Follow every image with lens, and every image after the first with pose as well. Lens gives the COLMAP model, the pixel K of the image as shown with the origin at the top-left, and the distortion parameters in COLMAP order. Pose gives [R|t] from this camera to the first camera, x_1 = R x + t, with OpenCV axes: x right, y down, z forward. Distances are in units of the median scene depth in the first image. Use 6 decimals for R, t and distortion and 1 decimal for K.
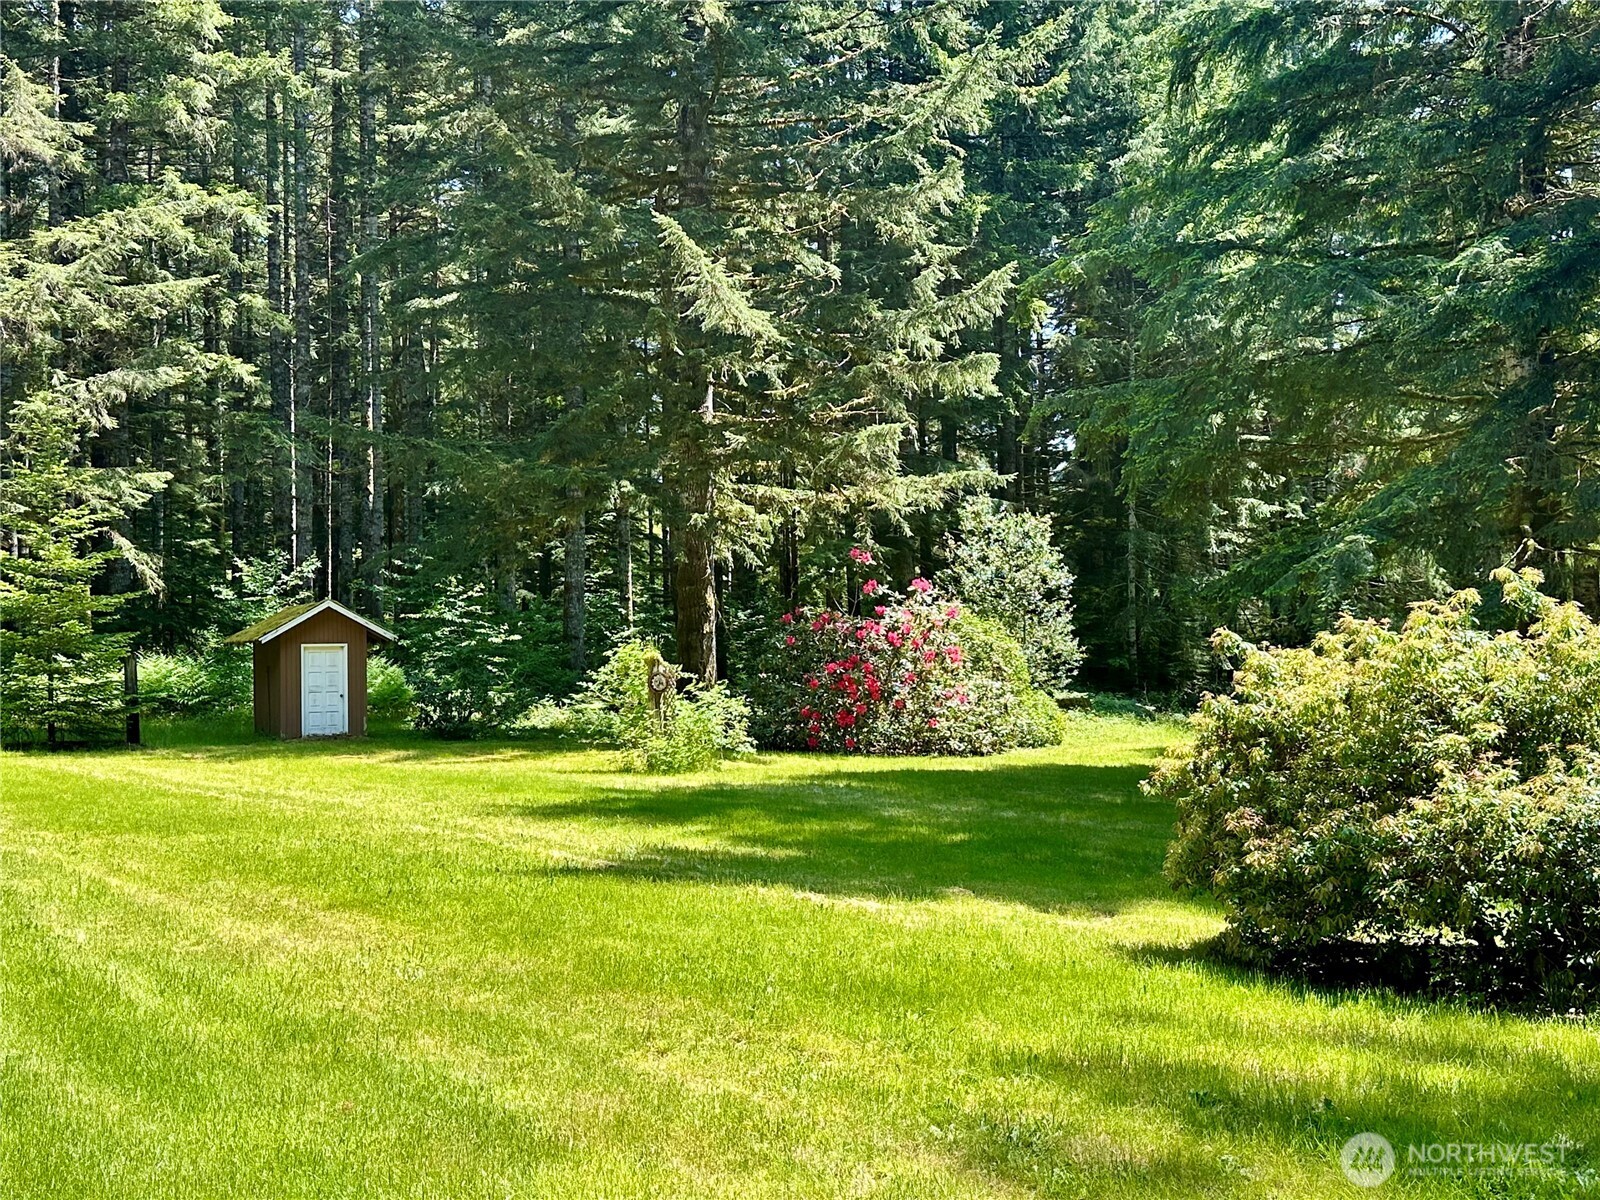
lens RADIAL K [[1718.6, 0, 800.0], [0, 1718.6, 600.0], [0, 0, 1]] dist [0.104727, -0.024976]
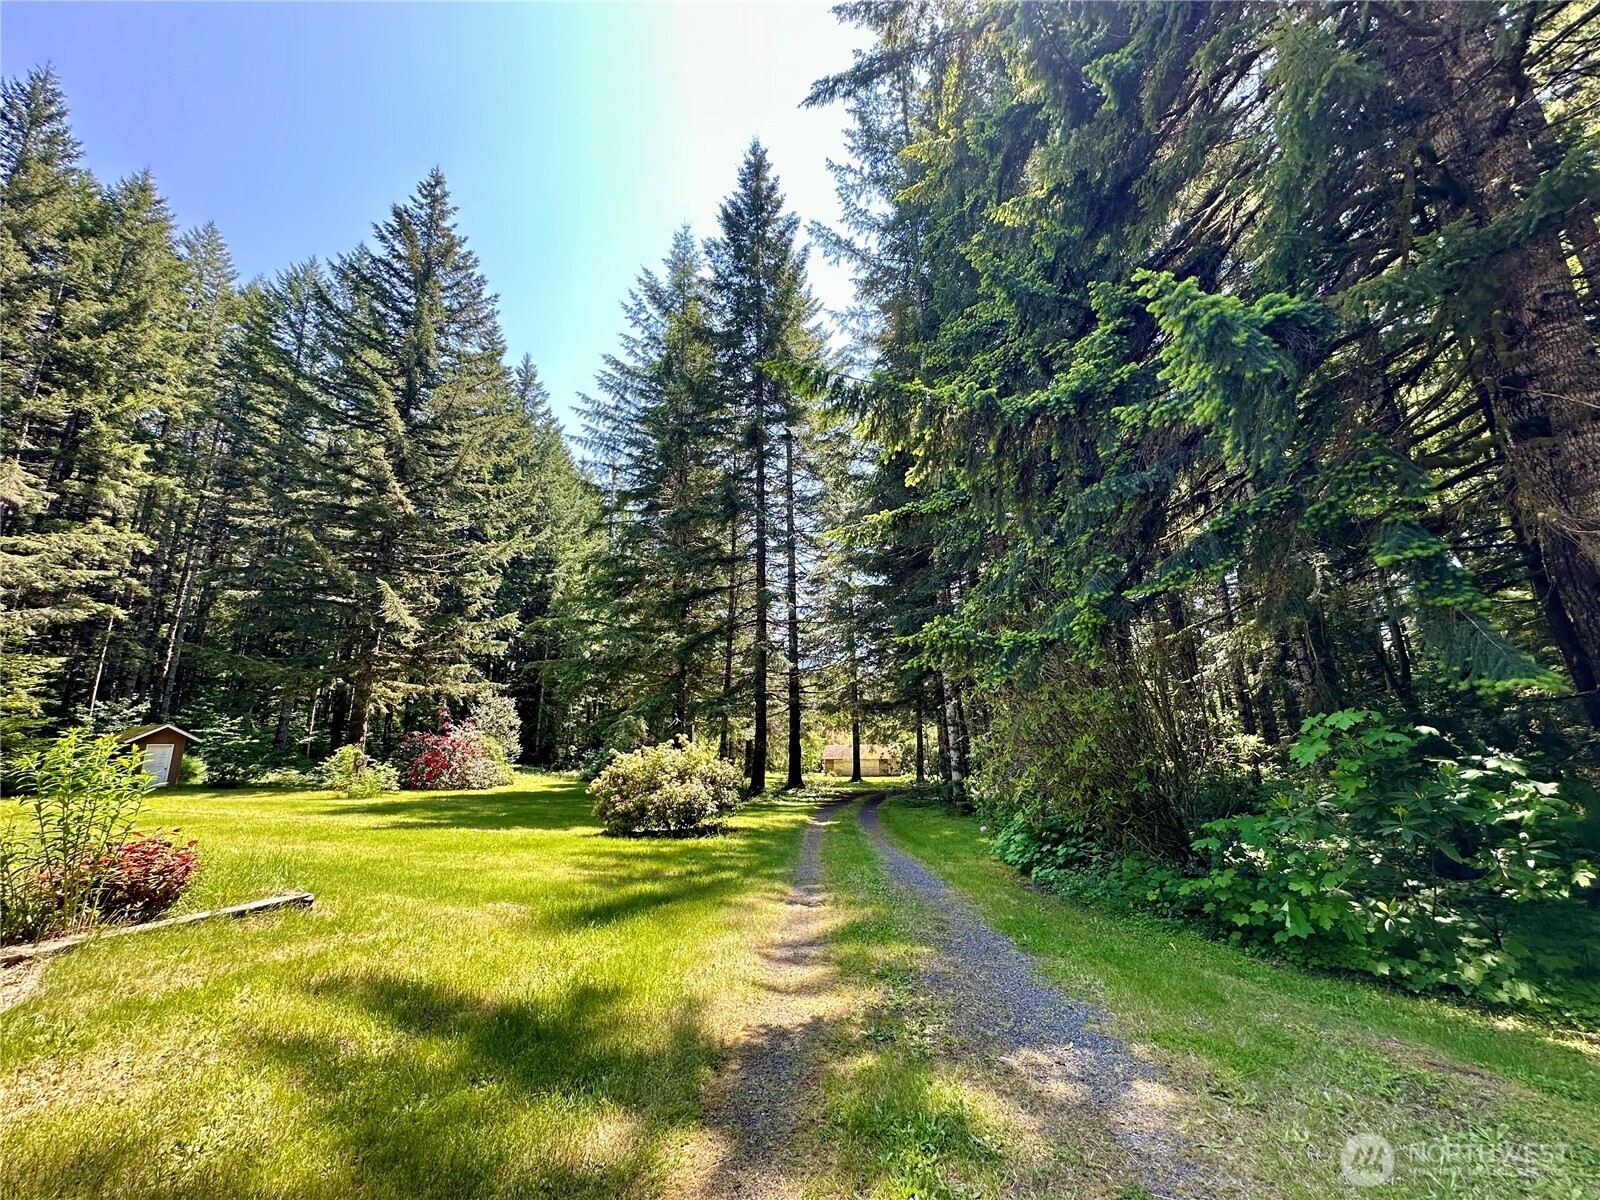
lens RADIAL K [[637.8, 0, 800.0], [0, 637.8, 600.0], [0, 0, 1]] dist [0.001441, 0.000366]
pose [[0.826920, 0.134042, 0.546110, -0.069184], [-0.024236, 0.978767, -0.203540, -0.008276], [-0.561797, 0.155076, 0.812610, -0.135082]]
